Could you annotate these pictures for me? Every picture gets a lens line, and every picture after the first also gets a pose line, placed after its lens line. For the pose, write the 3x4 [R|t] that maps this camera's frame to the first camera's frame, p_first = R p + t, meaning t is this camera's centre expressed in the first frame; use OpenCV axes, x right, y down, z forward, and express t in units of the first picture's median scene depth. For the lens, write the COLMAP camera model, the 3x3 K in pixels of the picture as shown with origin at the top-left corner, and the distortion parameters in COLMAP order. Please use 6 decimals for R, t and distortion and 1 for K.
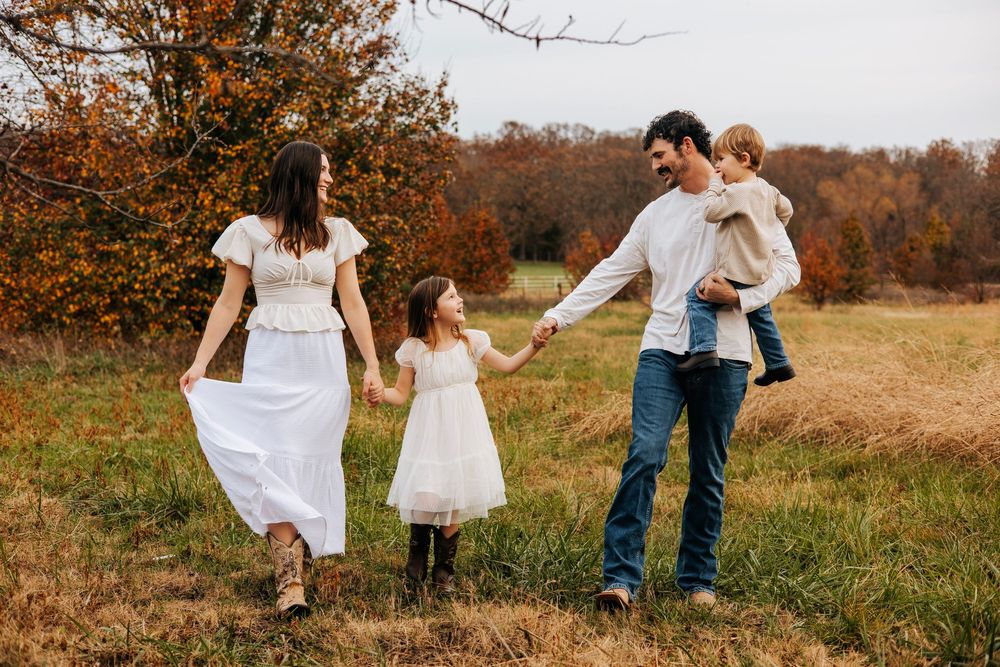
lens RADIAL K [[1397.2, 0, 500.7], [0, 1397.2, 347.0], [0, 0, 1]] dist [0.008476, 0.074459]
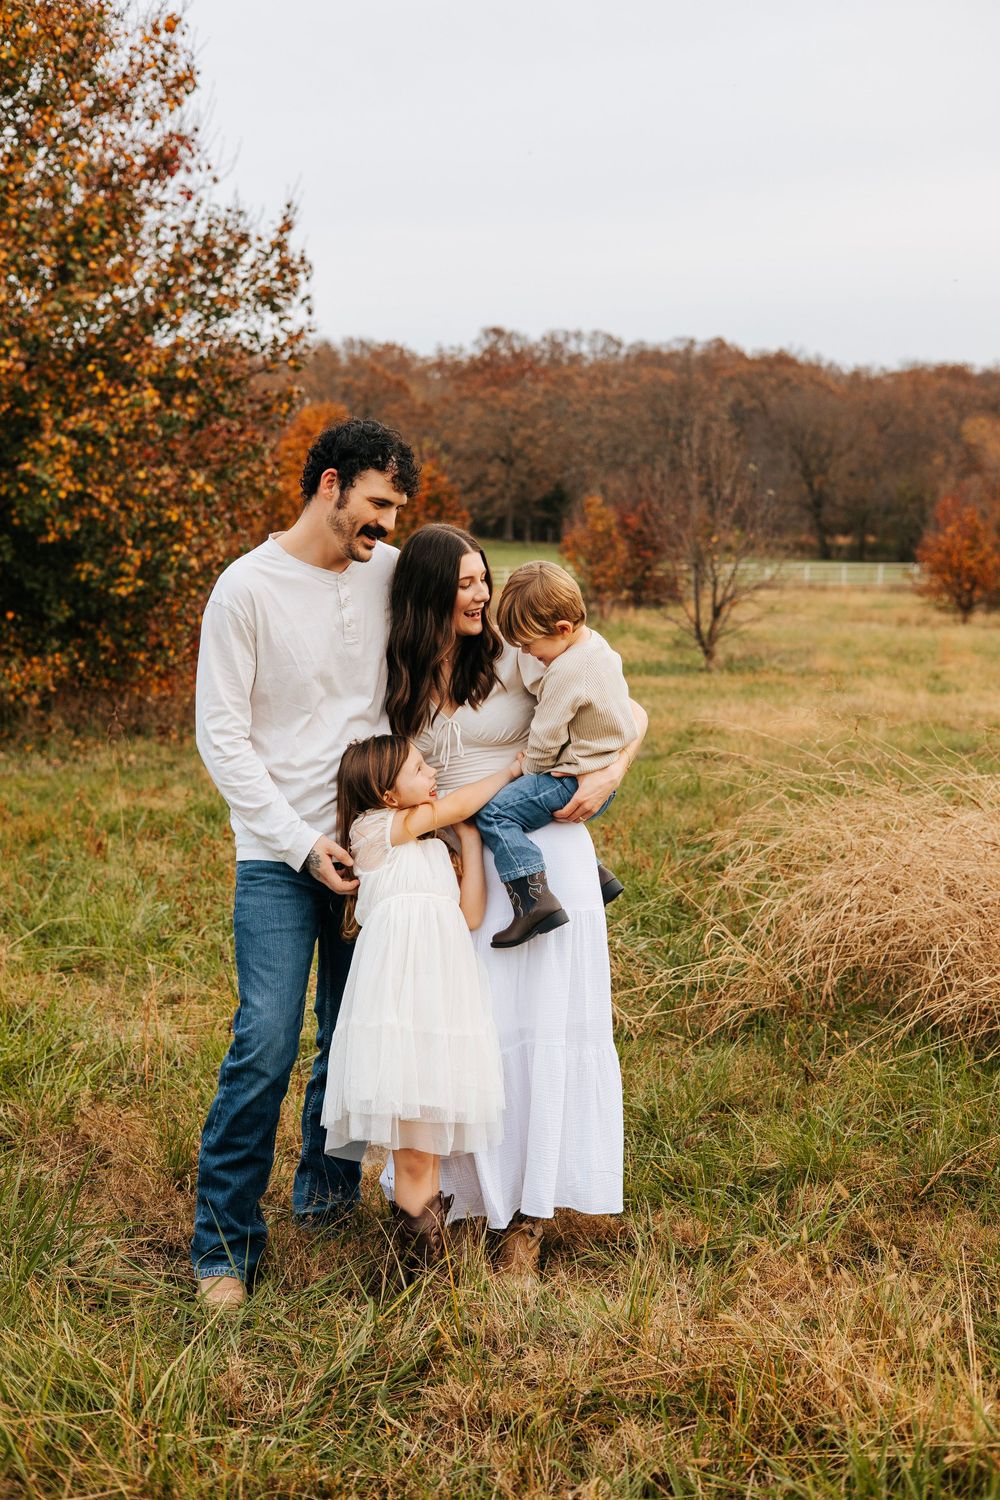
lens RADIAL K [[2057.3, 0, 500.0], [0, 2057.3, 750.0], [0, 0, 1]] dist [0.024932, 0.040619]
pose [[0.999991, -0.001529, 0.003831, 0.040641], [0.001374, 0.999195, 0.040096, -0.016392], [-0.003889, -0.040091, 0.999188, 0.194385]]
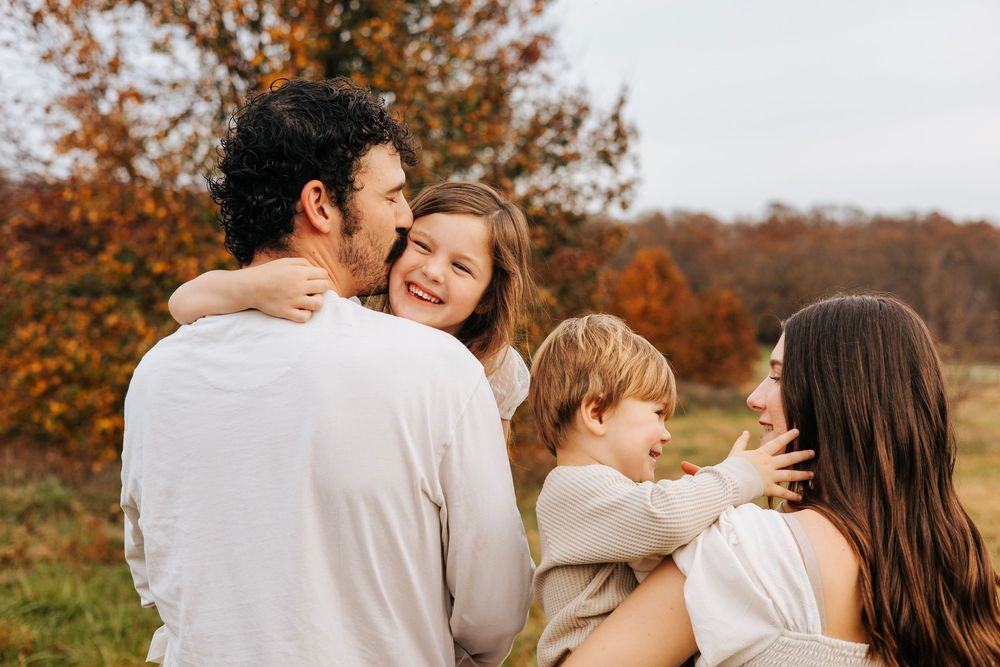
lens RADIAL K [[1371.5, 0, 500.0], [0, 1371.5, 333.5], [0, 0, 1]] dist [0.024932, 0.040619]
pose [[0.981029, 0.022835, -0.192514, 0.036804], [-0.035945, 0.997245, -0.064884, -0.024864], [0.190502, 0.070572, 0.979147, 0.327100]]
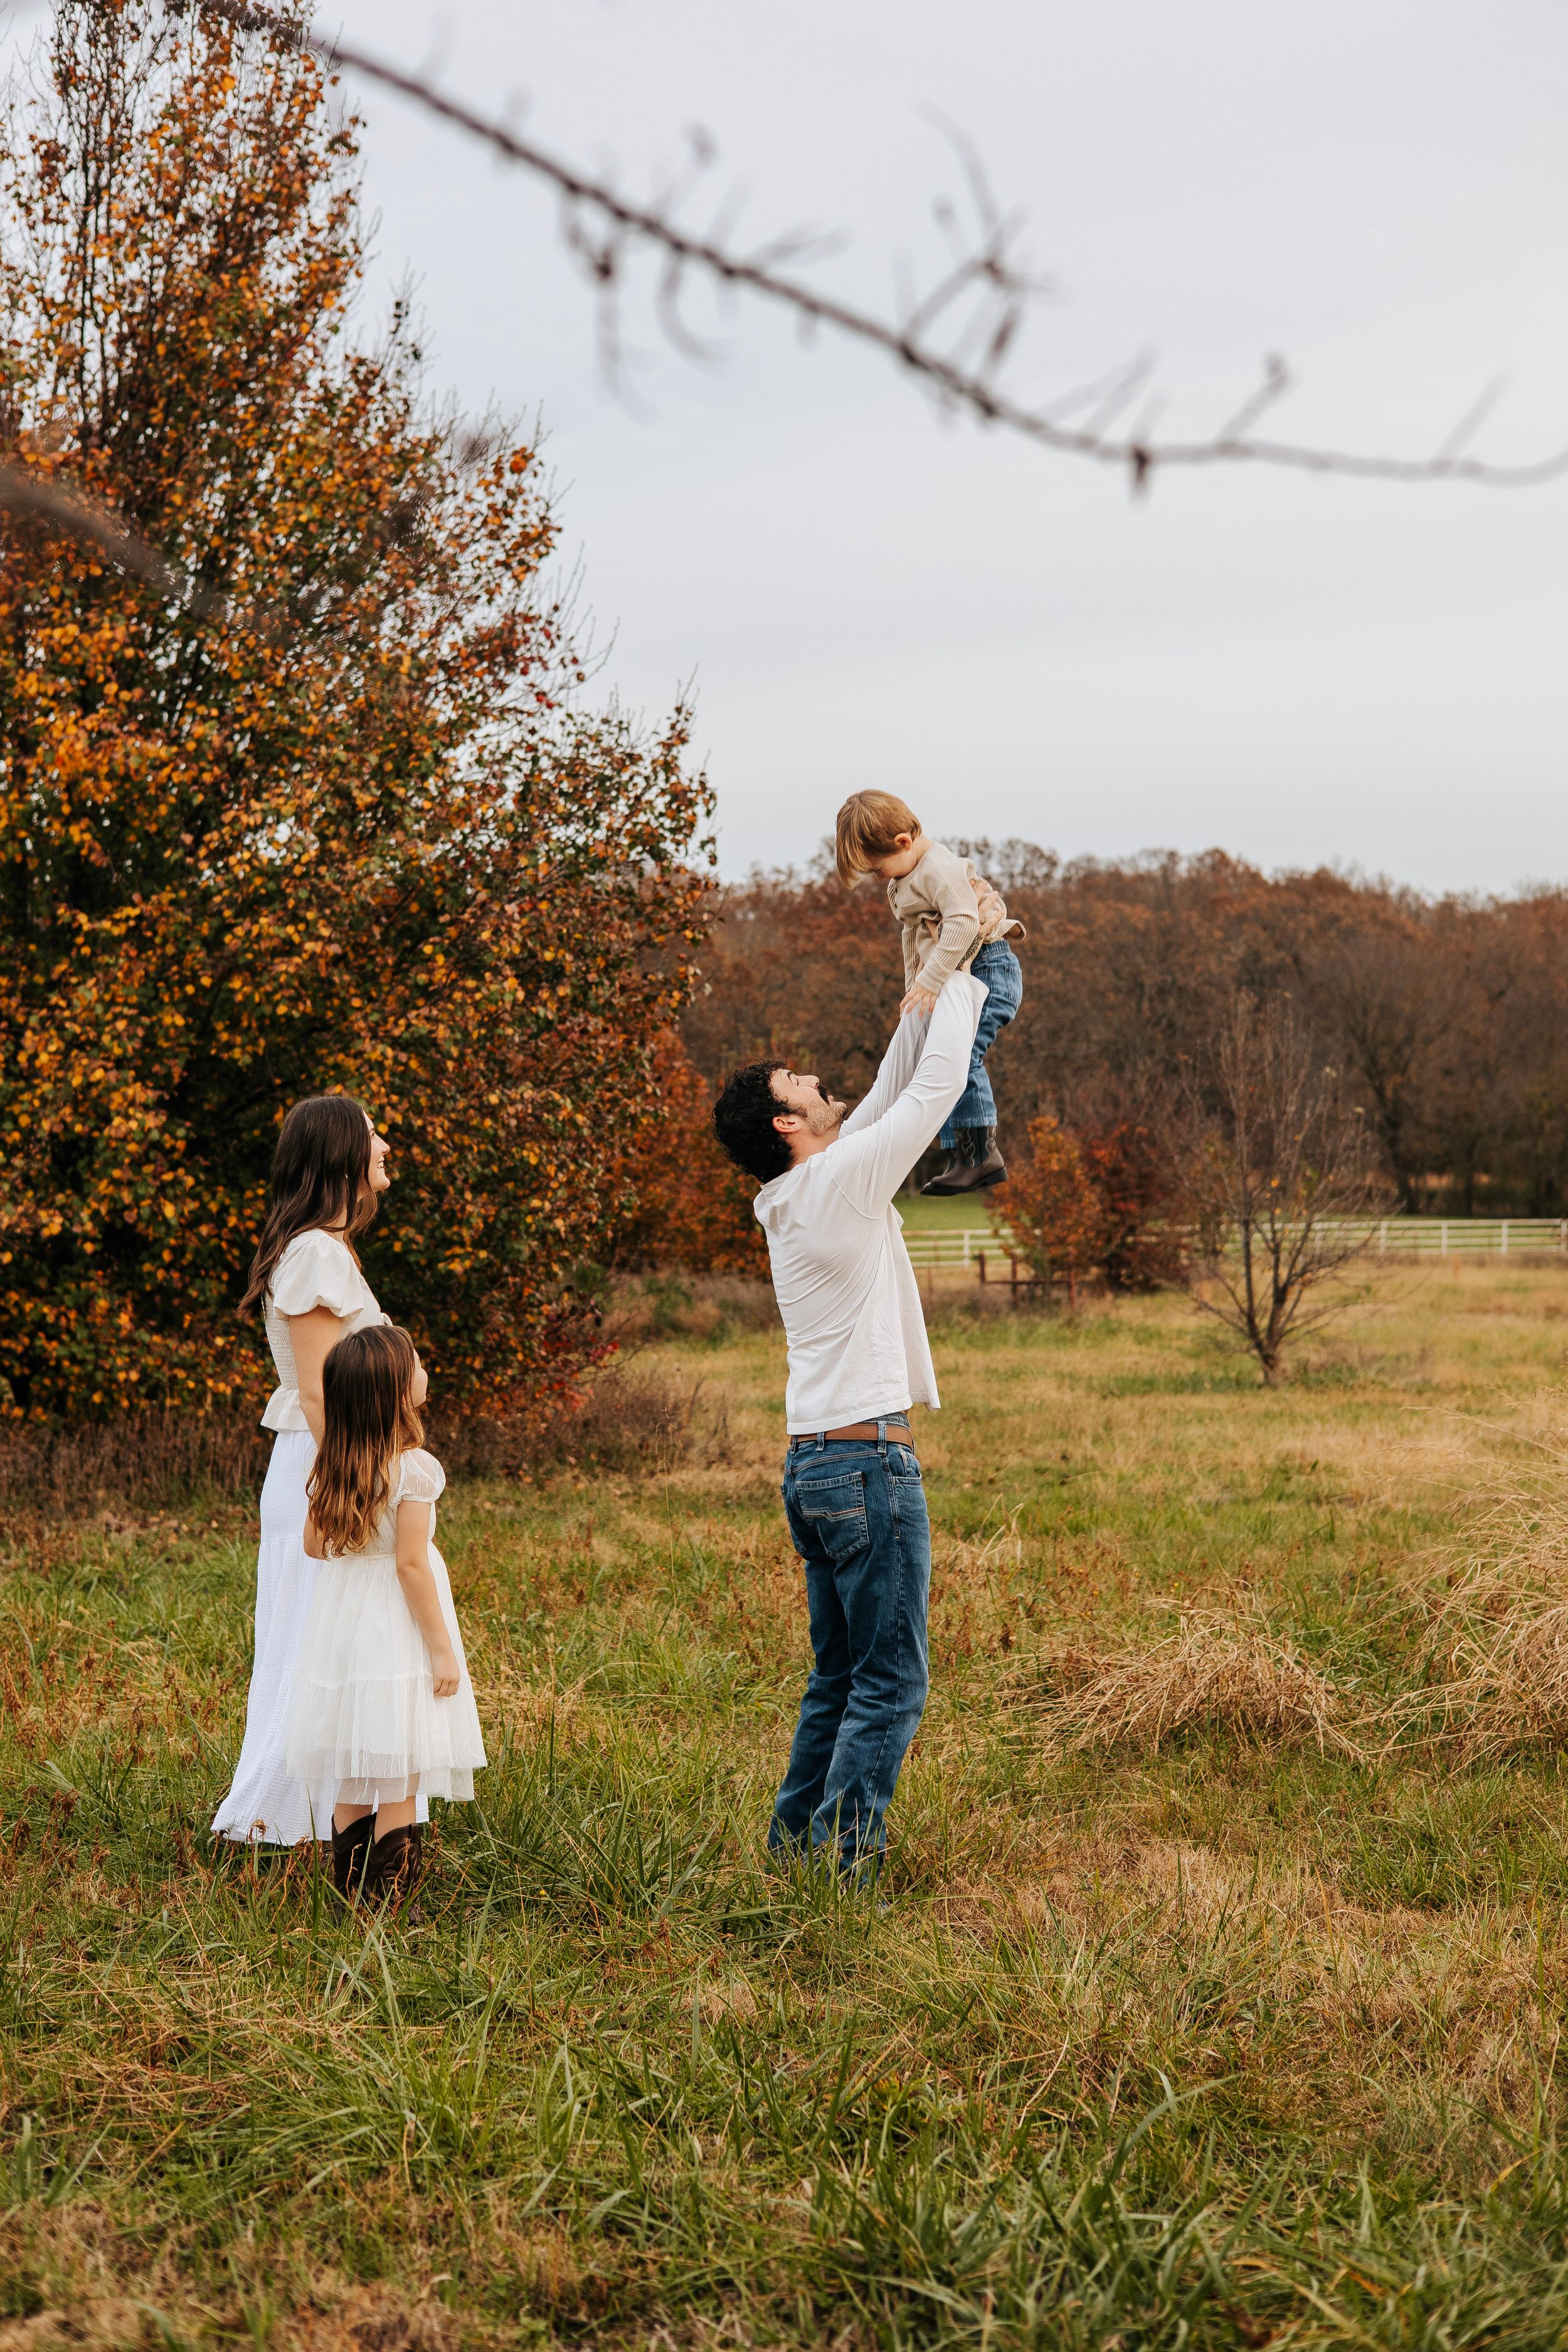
lens RADIAL K [[3535.2, 0, 784.0], [0, 3535.2, 1176.0], [0, 0, 1]] dist [0.006137, 0.019812]
pose [[0.999894, -0.010453, -0.010131, -0.003879], [0.009778, 0.997868, -0.064530, -0.008832], [0.010784, 0.064424, 0.997864, 0.058586]]
